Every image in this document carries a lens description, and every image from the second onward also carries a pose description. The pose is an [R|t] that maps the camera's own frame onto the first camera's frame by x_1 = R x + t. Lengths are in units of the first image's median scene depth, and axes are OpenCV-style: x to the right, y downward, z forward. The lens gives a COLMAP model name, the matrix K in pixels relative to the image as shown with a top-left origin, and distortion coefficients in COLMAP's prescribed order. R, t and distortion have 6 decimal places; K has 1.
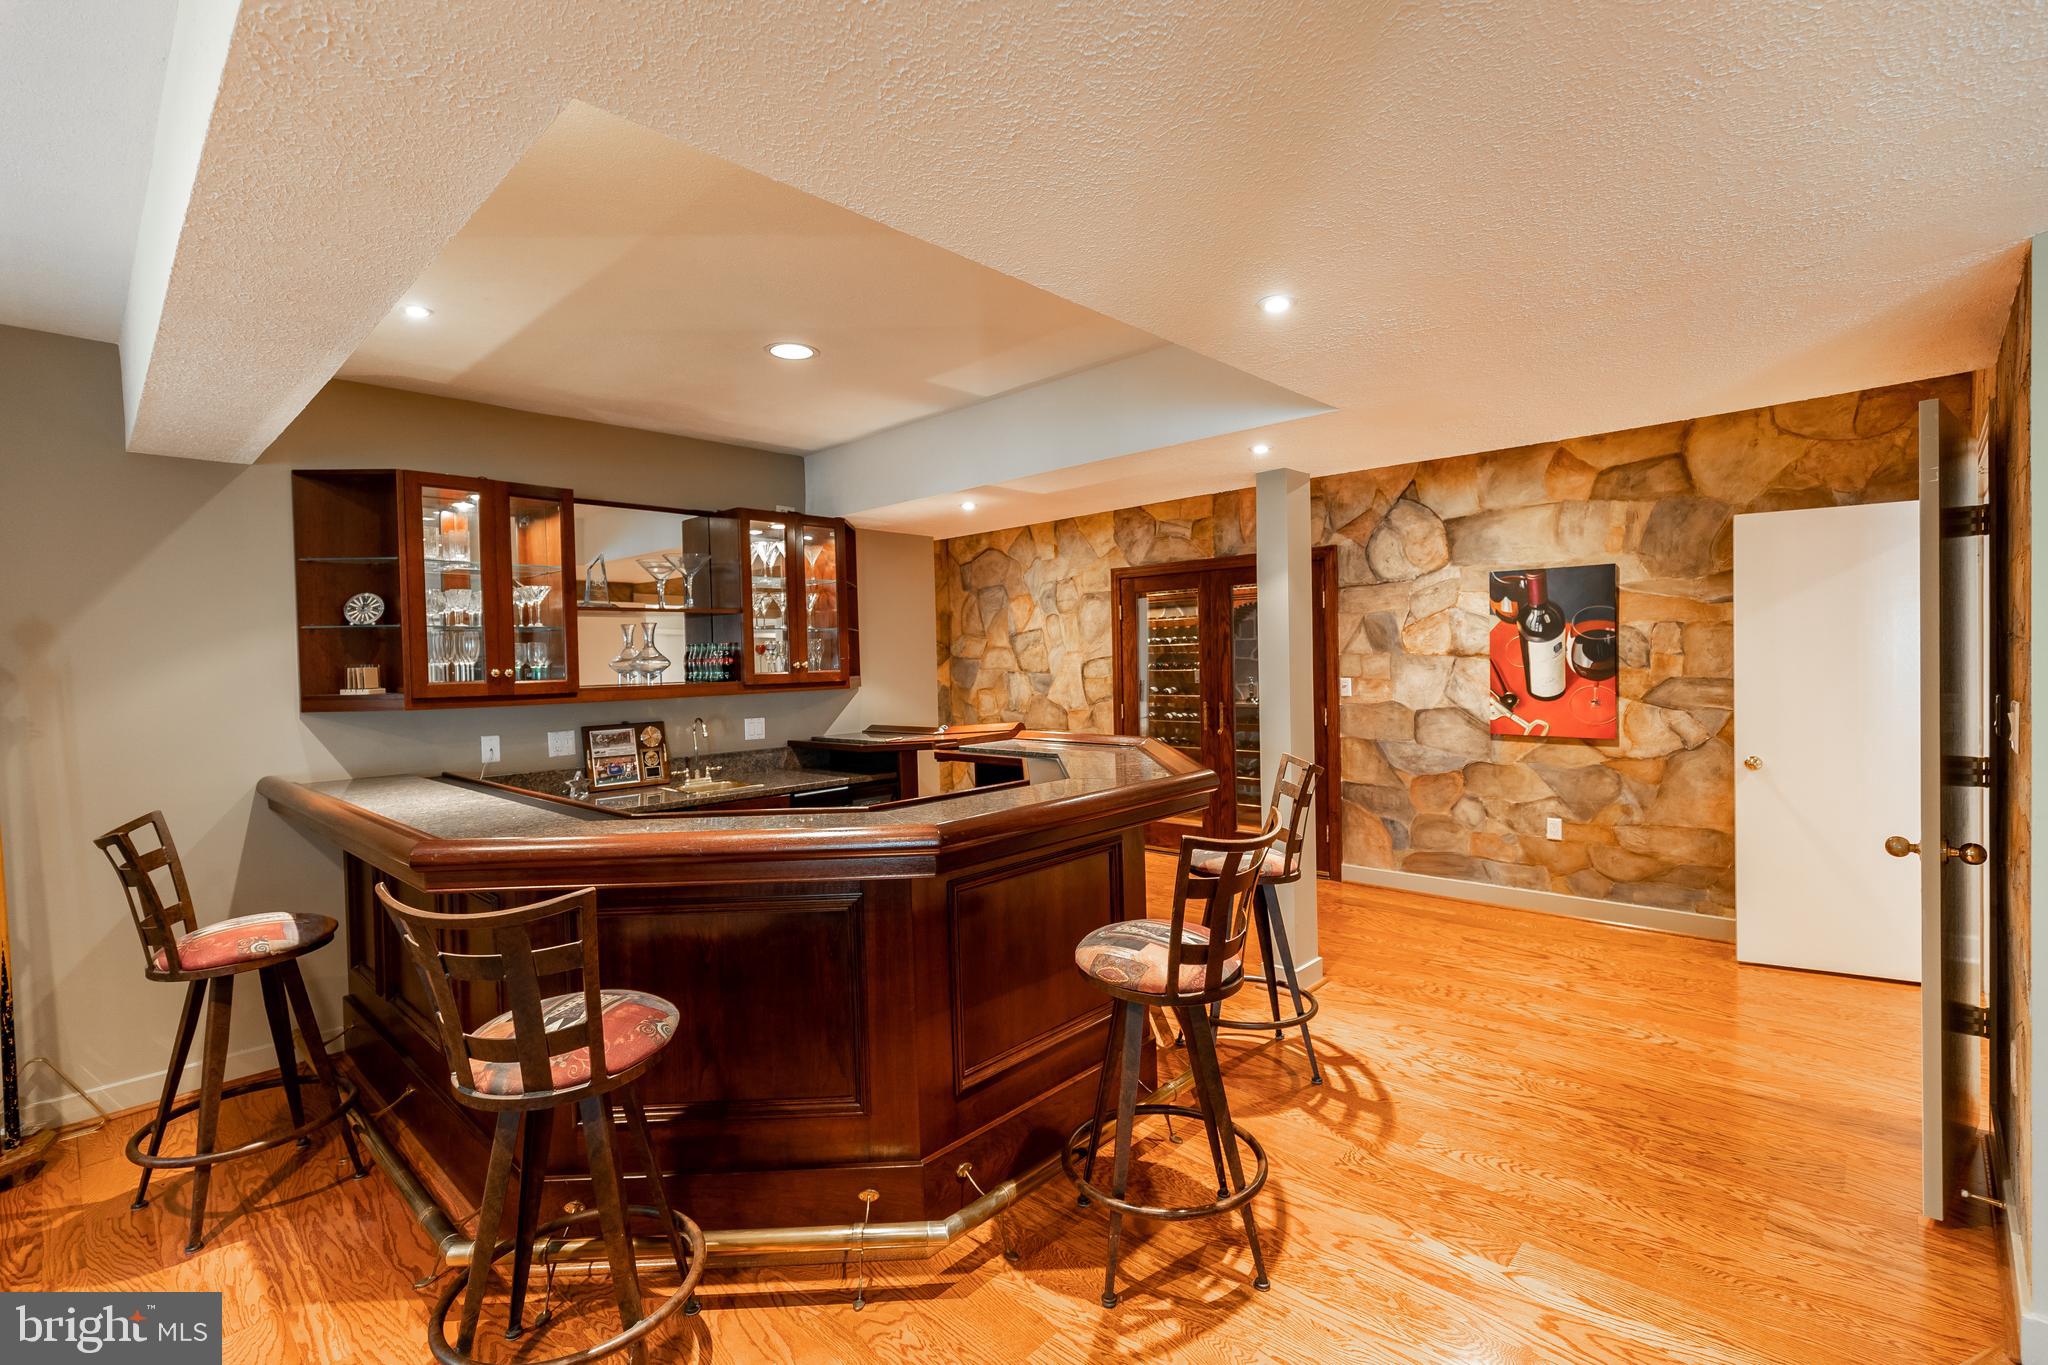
lens RADIAL K [[936.9, 0, 1025.9], [0, 936.9, 679.9], [0, 0, 1]] dist [-0.000526, 0.000009]
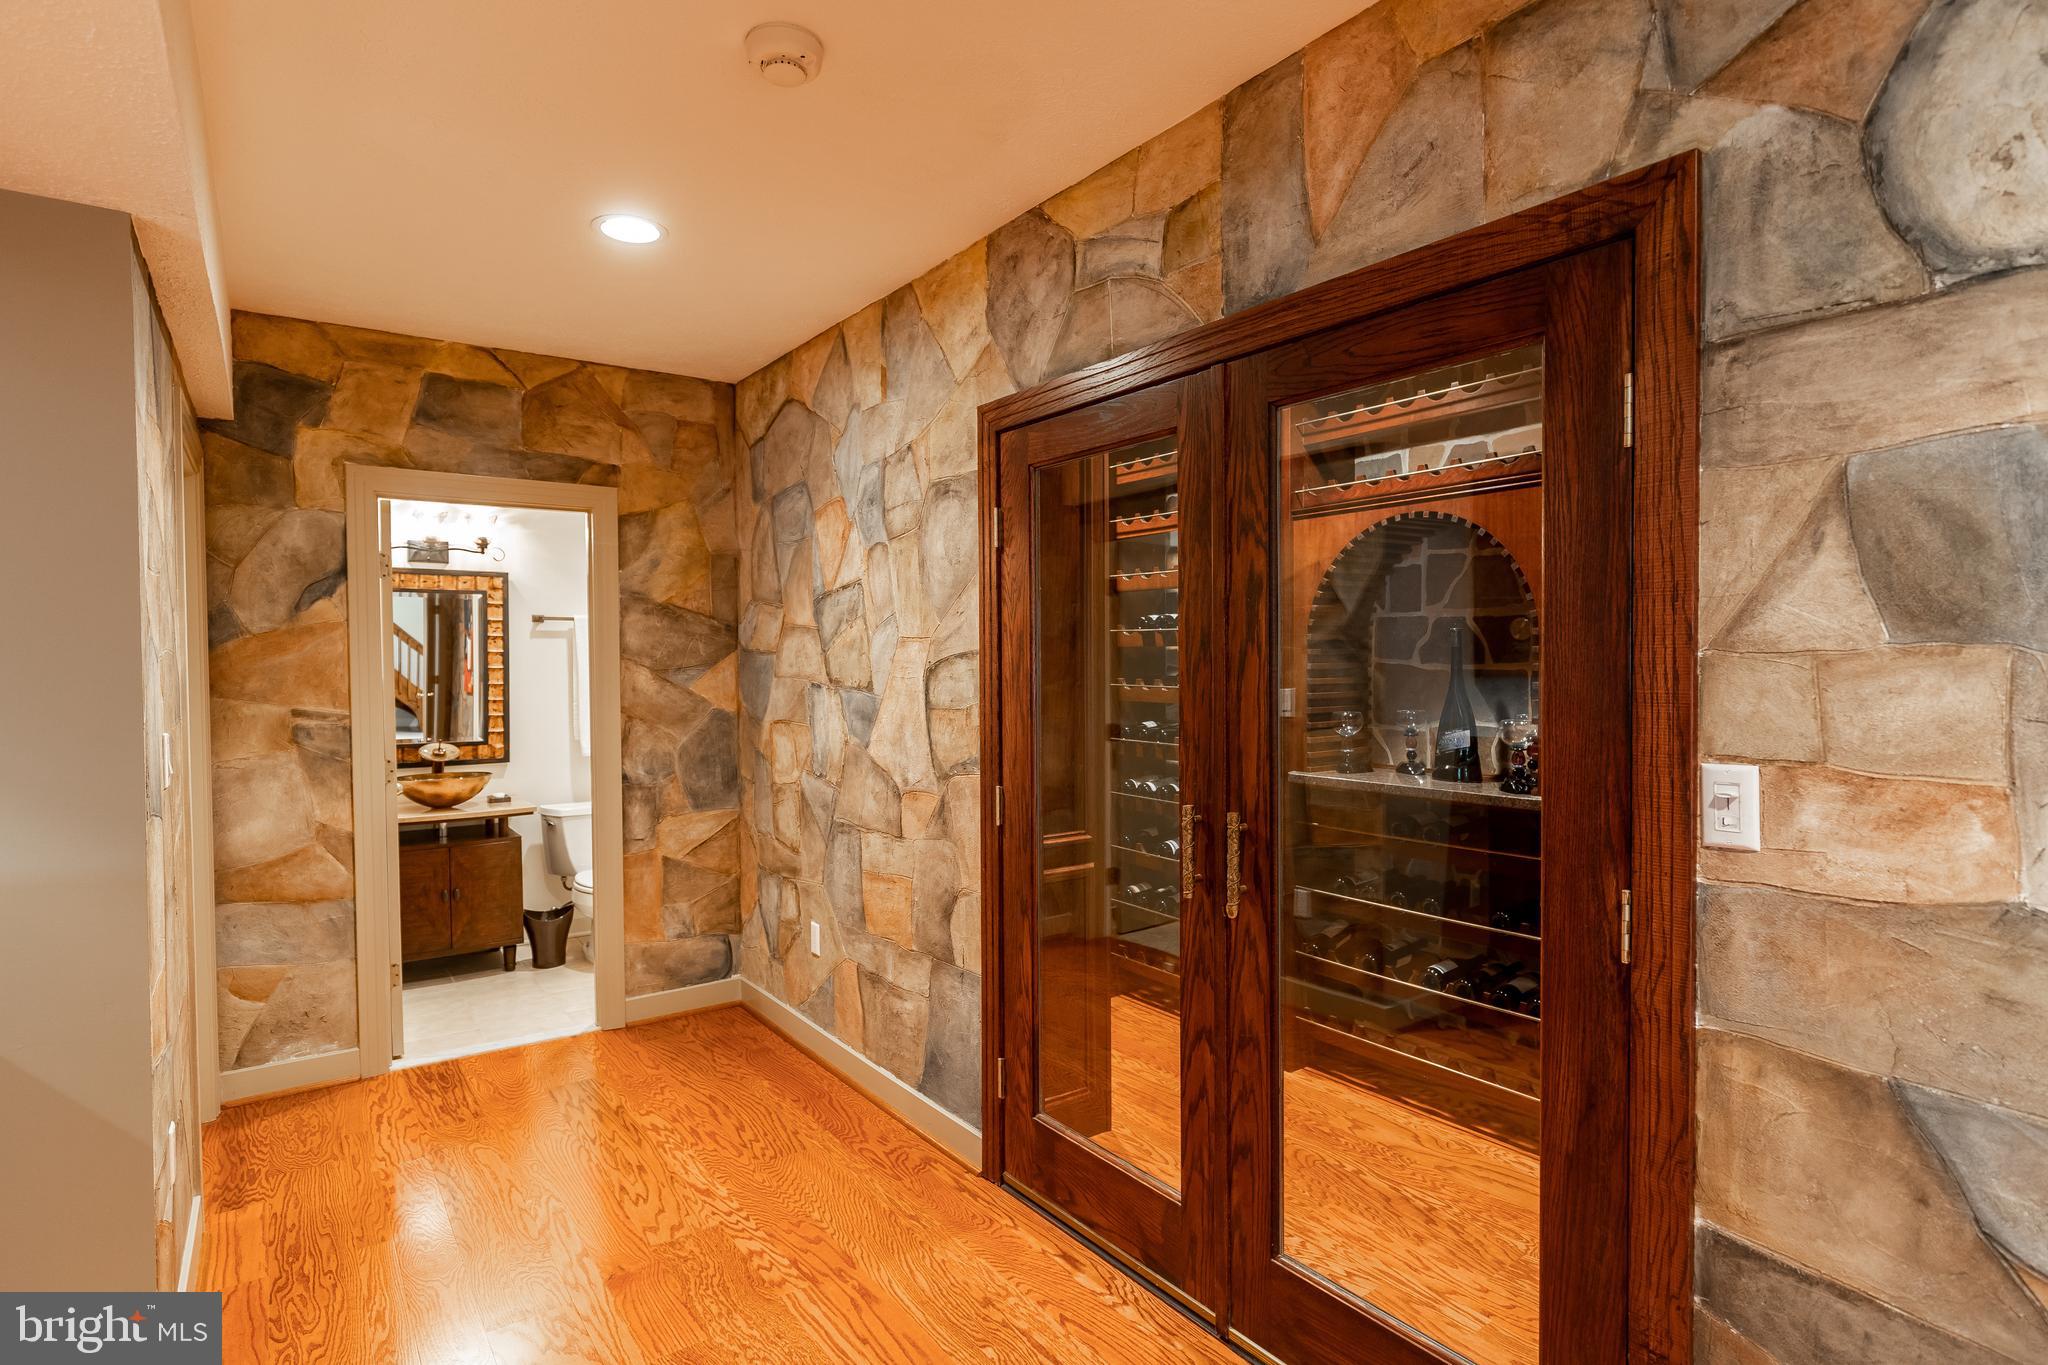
lens RADIAL K [[1076.2, 0, 1022.8], [0, 1076.2, 680.1], [0, 0, 1]] dist [0.000732, -0.000762]
pose [[0.981528, 0.023128, -0.189915, 0.185863], [-0.023583, 0.999722, -0.000139, -0.014154], [0.189859, 0.004615, 0.981801, 0.592371]]
